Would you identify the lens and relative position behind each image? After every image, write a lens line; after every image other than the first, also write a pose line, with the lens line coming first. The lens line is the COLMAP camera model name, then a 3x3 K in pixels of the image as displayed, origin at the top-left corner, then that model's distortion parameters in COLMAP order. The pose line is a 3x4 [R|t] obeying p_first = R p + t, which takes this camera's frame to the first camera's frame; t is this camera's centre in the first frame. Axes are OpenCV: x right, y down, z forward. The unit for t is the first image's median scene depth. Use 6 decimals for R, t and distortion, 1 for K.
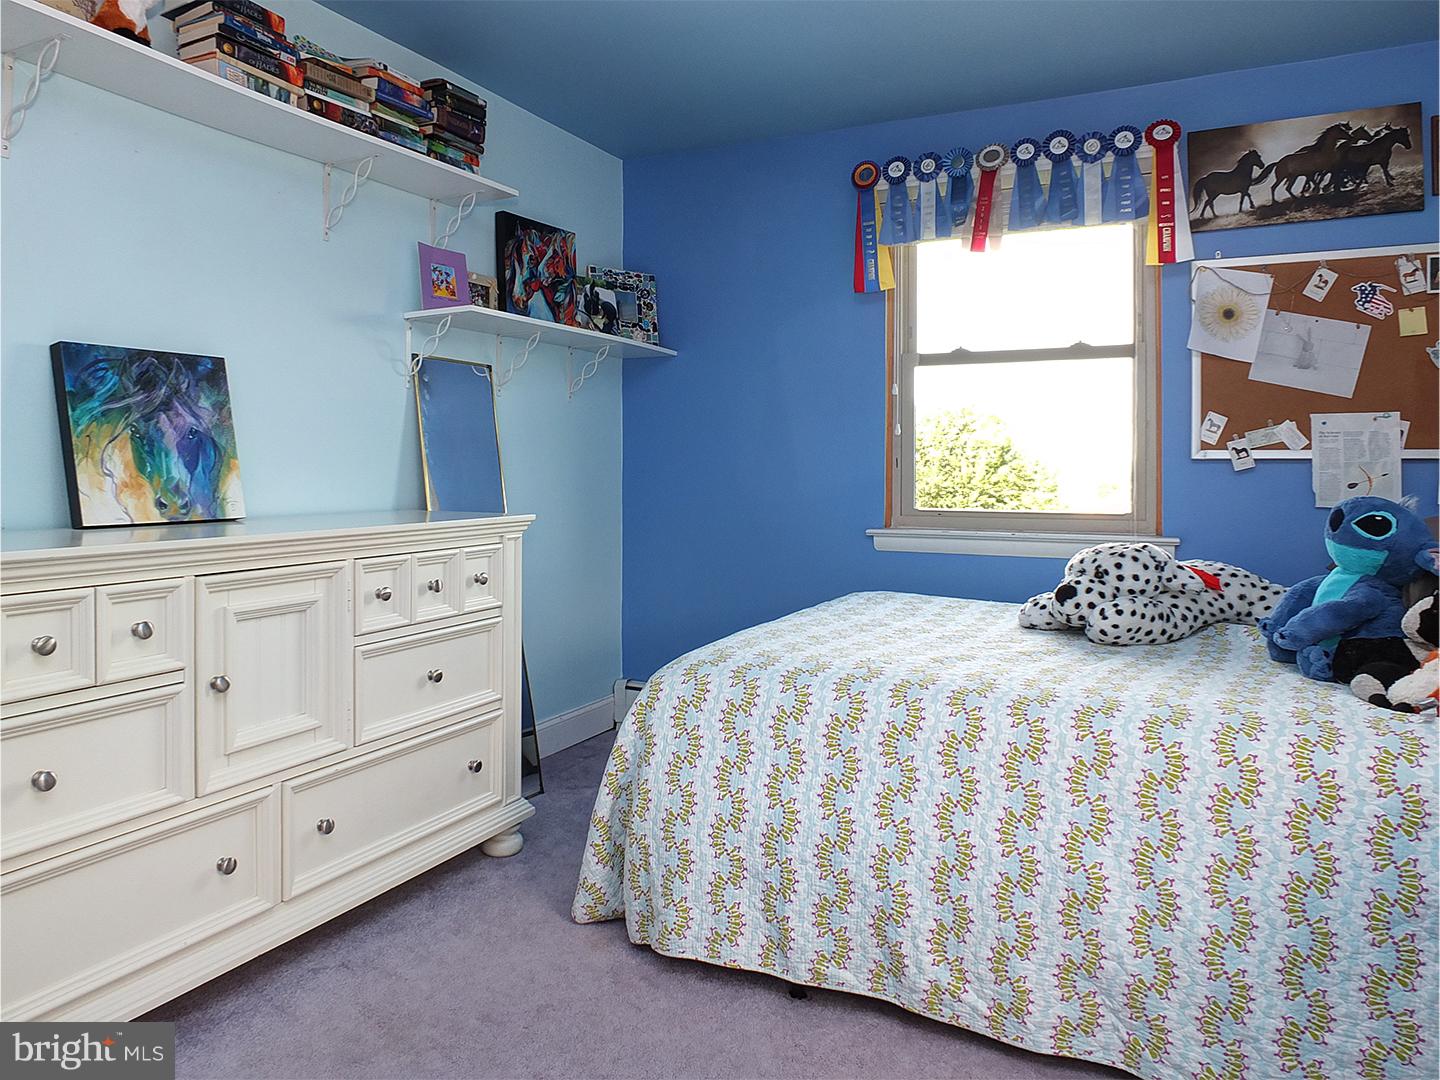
lens RADIAL K [[998.0, 0, 719.9], [0, 998.0, 478.9], [0, 0, 1]] dist [-0.038608, 0.006350]
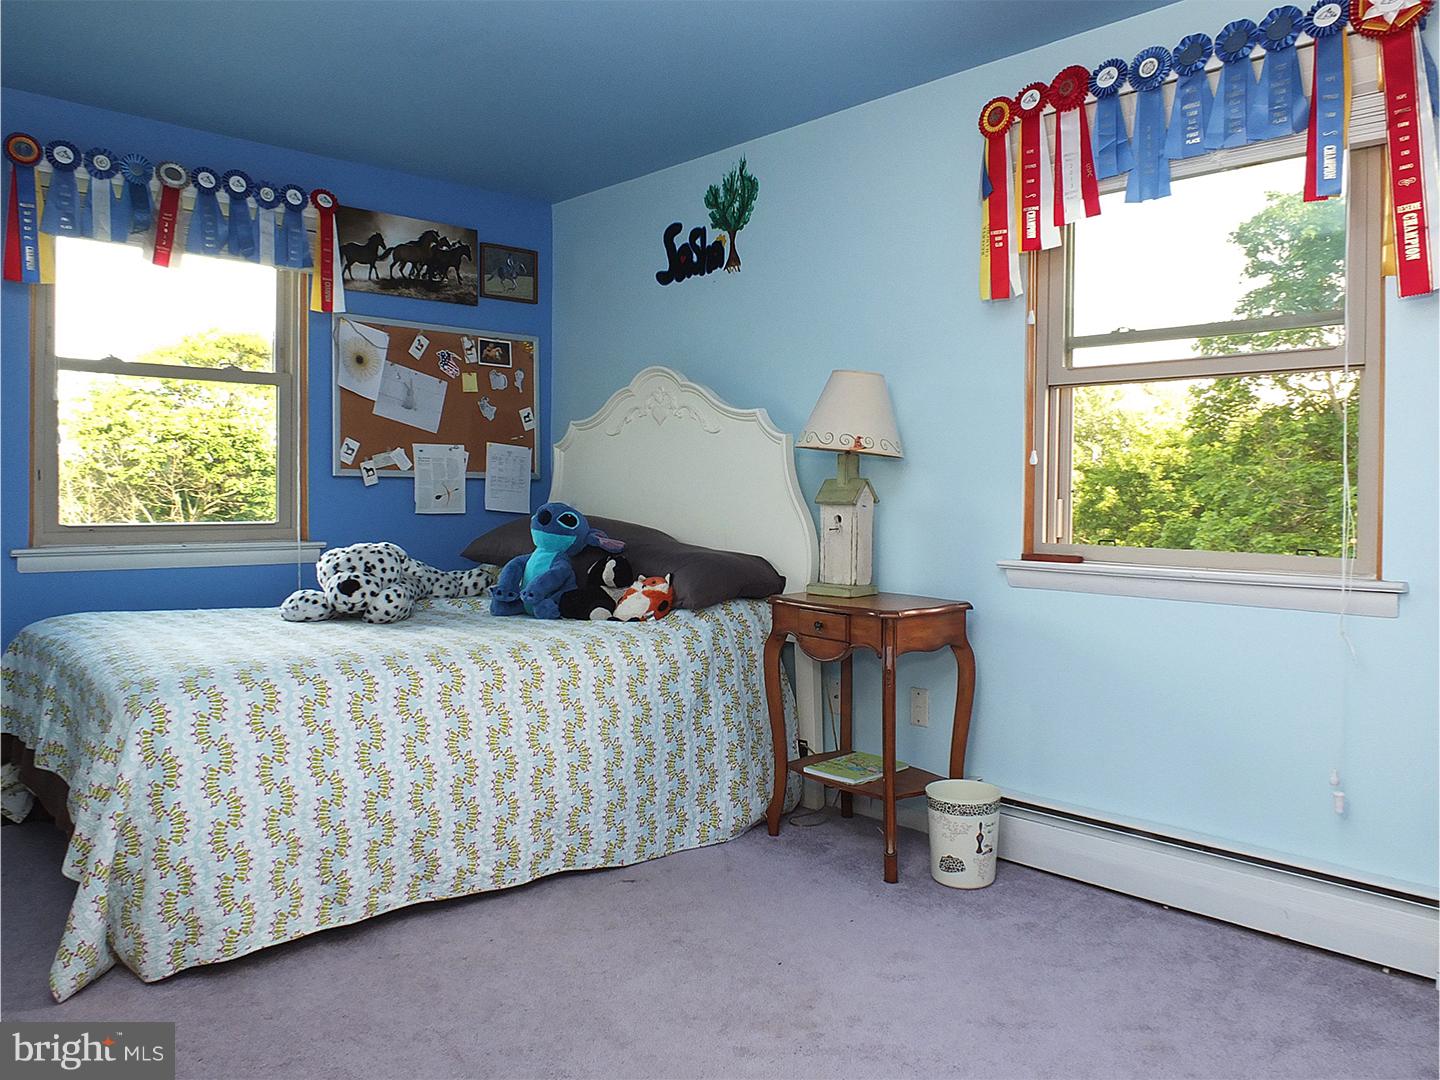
lens RADIAL K [[1072.8, 0, 720.0], [0, 1072.8, 540.0], [0, 0, 1]] dist [-0.040740, -0.005160]
pose [[0.342150, -0.042363, 0.938690, -0.621780], [0.001709, 0.999010, 0.044462, 0.001154], [-0.939644, -0.013608, 0.341883, 0.112030]]
